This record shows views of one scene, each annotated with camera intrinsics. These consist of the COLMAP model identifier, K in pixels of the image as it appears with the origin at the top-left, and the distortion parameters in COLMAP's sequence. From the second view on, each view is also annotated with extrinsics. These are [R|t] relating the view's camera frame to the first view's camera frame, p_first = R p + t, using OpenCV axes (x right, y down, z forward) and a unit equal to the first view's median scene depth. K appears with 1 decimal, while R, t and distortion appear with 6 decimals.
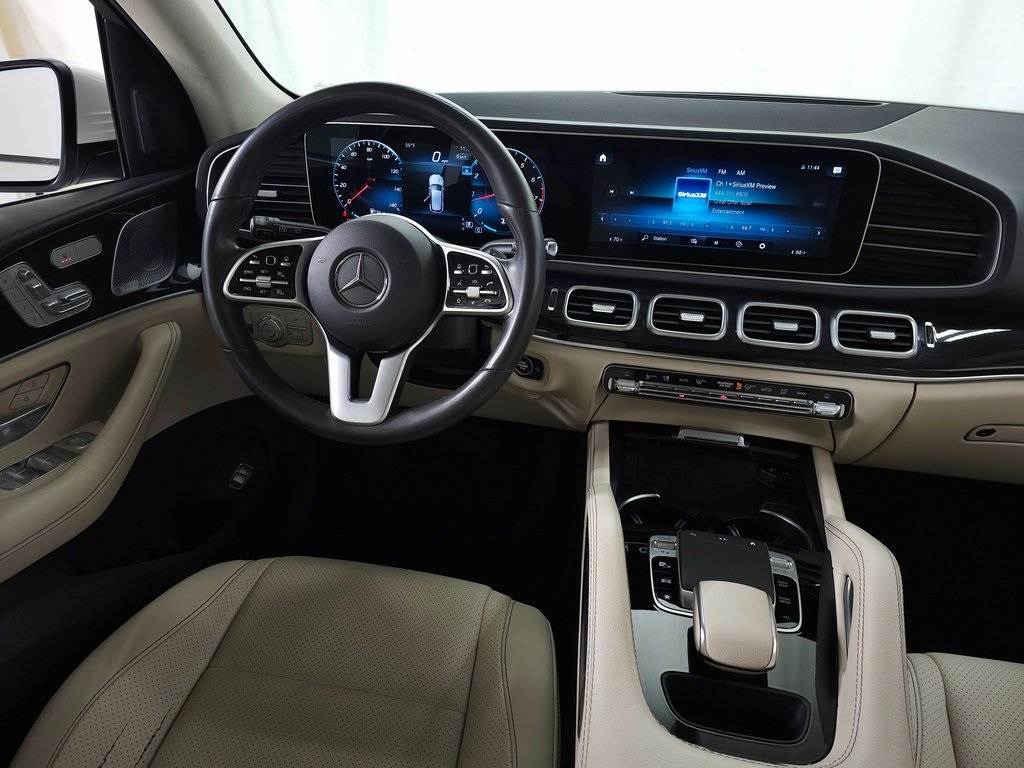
lens RADIAL K [[701.0, 0, 511.1], [0, 701.0, 392.9], [0, 0, 1]] dist [0.029775, -0.044829]
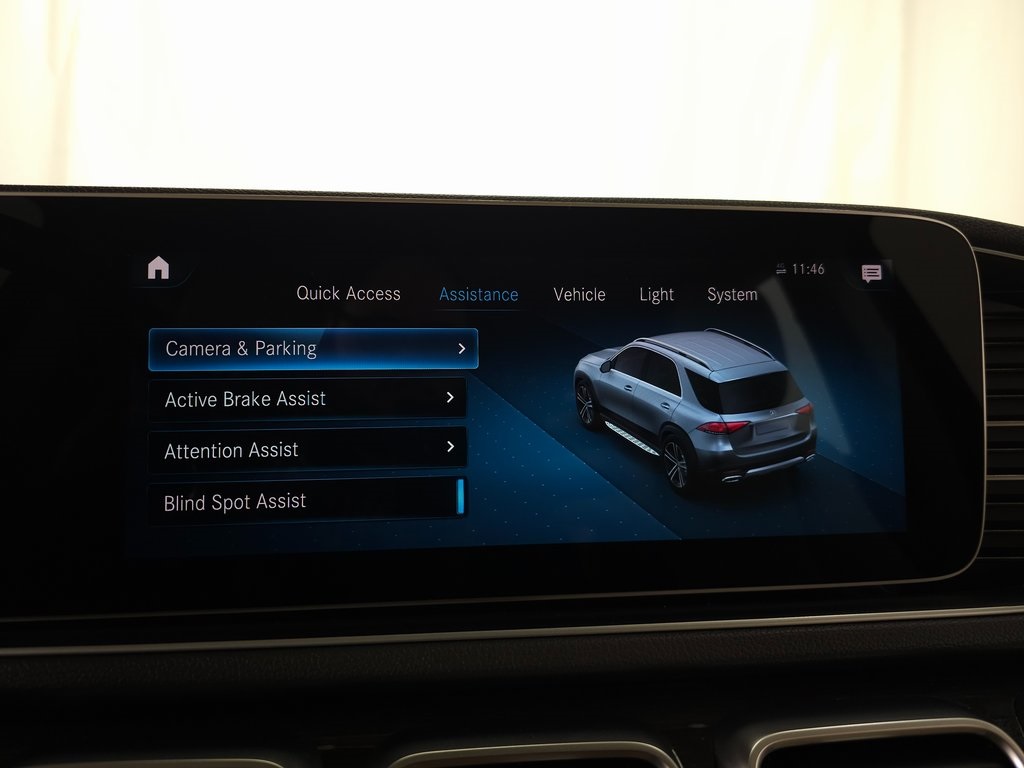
lens RADIAL K [[701.0, 0, 508.1], [0, 701.0, 385.0], [0, 0, 1]] dist [0.029775, -0.044829]
pose [[0.950027, -0.036008, 0.310083, 0.178192], [0.165485, 0.900358, -0.402456, -0.151466], [-0.264694, 0.433659, 0.861323, 0.741975]]
